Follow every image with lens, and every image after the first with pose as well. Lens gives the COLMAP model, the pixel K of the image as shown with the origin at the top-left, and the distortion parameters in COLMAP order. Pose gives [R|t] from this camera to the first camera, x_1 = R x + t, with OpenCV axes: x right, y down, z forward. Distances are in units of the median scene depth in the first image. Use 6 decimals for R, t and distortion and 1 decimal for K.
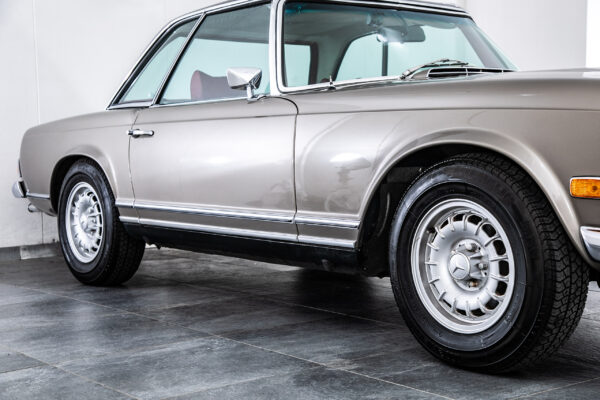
lens RADIAL K [[963.7, 0, 298.6], [0, 963.7, 191.3], [0, 0, 1]] dist [0.267626, 0.072400]
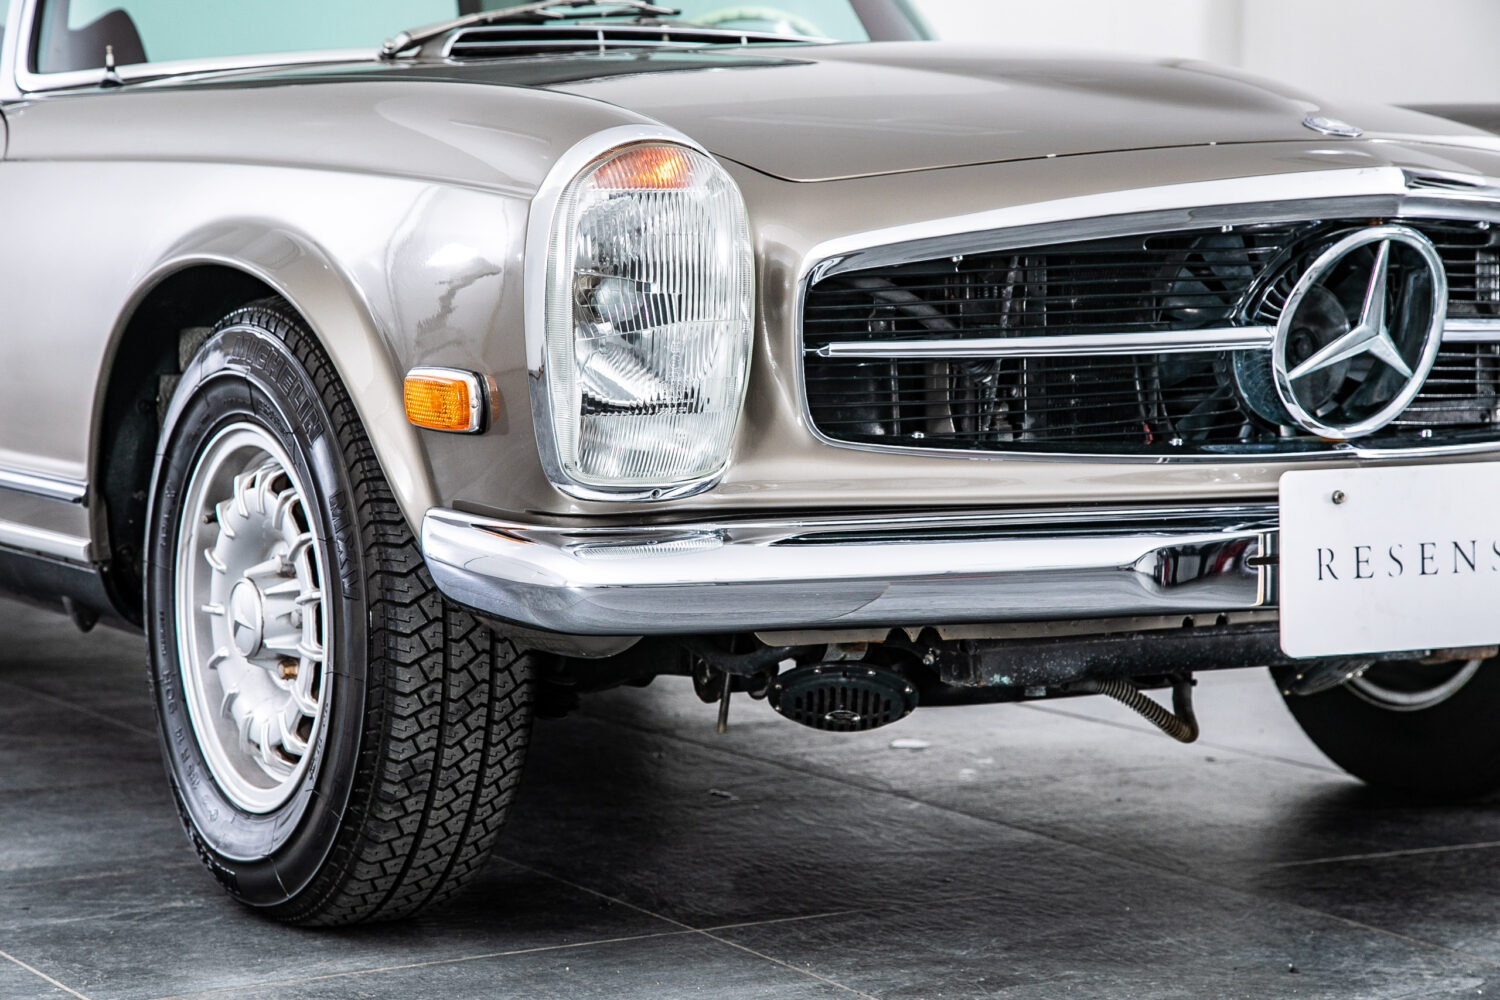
lens RADIAL K [[3348.9, 0, 750.0], [0, 3348.9, 500.0], [0, 0, 1]] dist [0.305417, 0.591264]
pose [[0.990558, 0.029641, -0.133854, 0.328233], [-0.025259, 0.999092, 0.034316, -0.007062], [0.134750, -0.030611, 0.990407, -0.106865]]
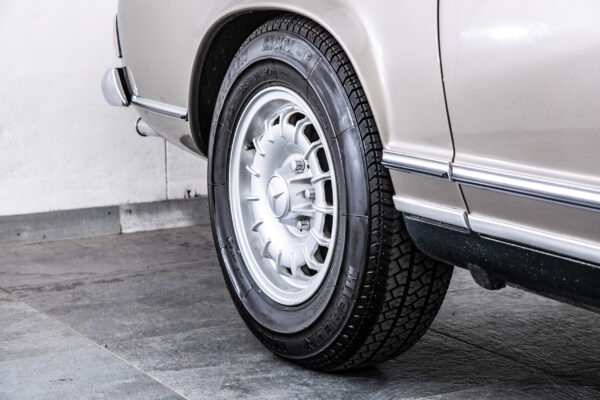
lens RADIAL K [[1312.0, 0, 300.0], [0, 1312.0, 200.0], [0, 0, 1]] dist [0.423438, 0.166743]
pose [[0.989519, 0.031238, -0.140984, -0.154682], [-0.015333, 0.993531, 0.112519, -0.024633], [0.143587, -0.109178, 0.983597, 0.557234]]
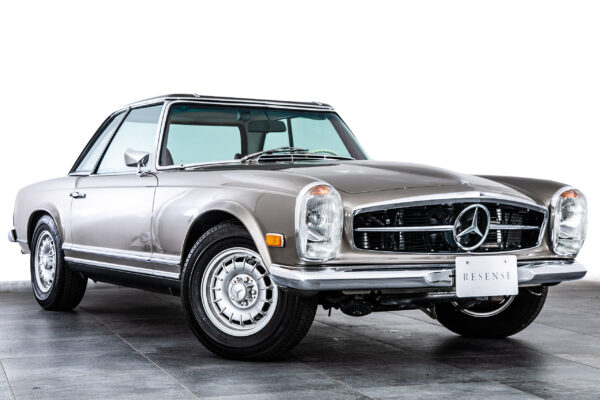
lens RADIAL K [[1068.5, 0, 300.0], [0, 1068.5, 200.0], [0, 0, 1]] dist [0.256769, 0.051540]
pose [[0.992846, 0.023002, -0.117166, 0.314874], [-0.028296, 0.998643, -0.043719, 0.003461], [0.116002, 0.046722, 0.992150, -0.443709]]
